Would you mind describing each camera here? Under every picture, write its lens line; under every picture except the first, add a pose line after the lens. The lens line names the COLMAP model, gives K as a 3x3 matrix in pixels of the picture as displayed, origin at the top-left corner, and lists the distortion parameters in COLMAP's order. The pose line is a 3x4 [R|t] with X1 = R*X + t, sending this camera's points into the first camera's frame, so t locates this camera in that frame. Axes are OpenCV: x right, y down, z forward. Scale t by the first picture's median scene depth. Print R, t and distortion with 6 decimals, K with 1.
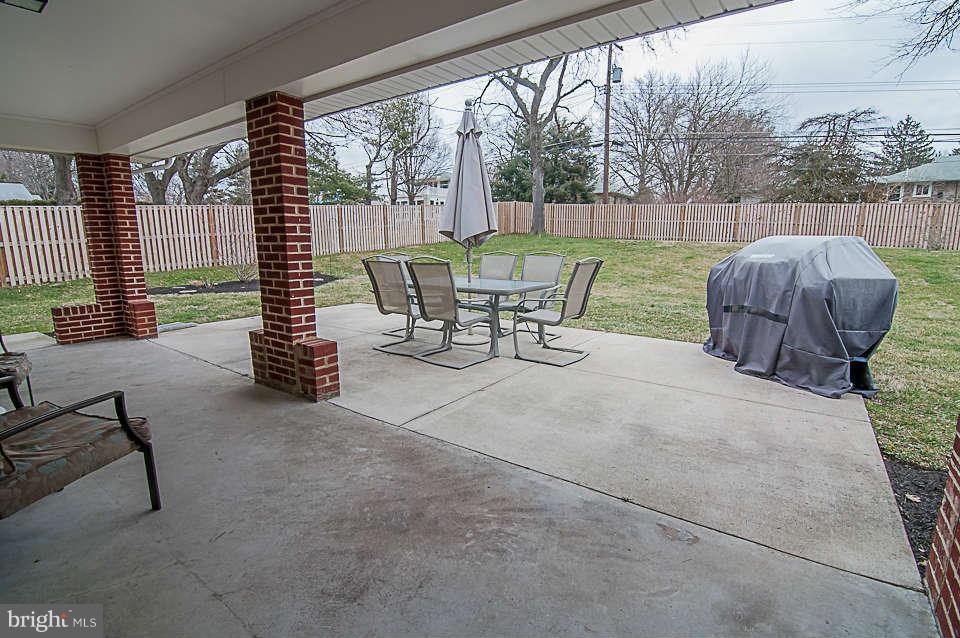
lens RADIAL K [[461.8, 0, 482.0], [0, 461.8, 325.1], [0, 0, 1]] dist [-0.008116, -0.000781]
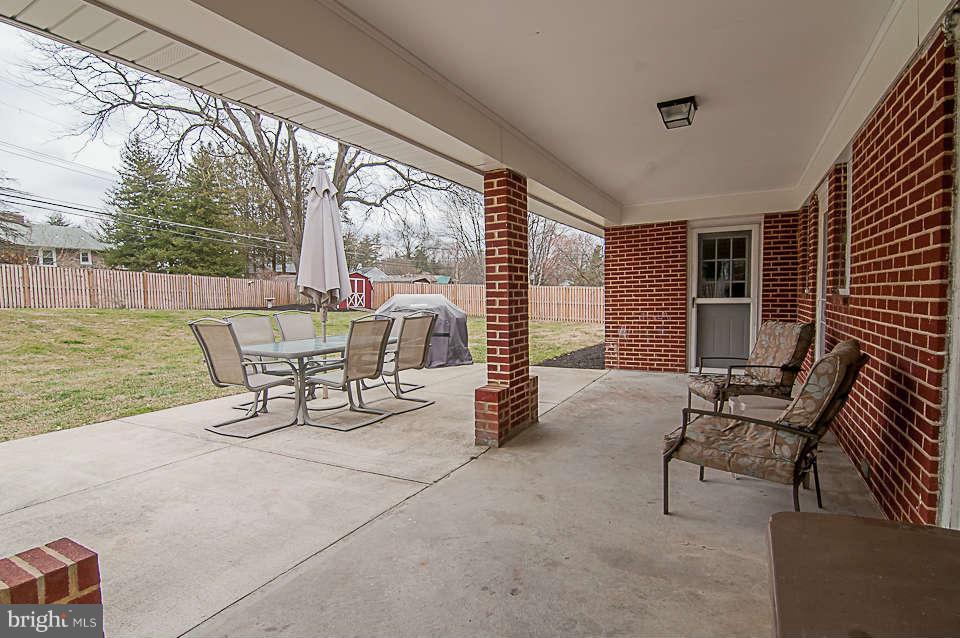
lens RADIAL K [[486.5, 0, 474.4], [0, 486.5, 325.8], [0, 0, 1]] dist [-0.002533, -0.001894]
pose [[-0.136336, -0.059823, 0.988855, -1.524994], [0.197007, 0.976601, 0.086243, -0.219746], [-0.970876, 0.206569, -0.121361, 1.189380]]
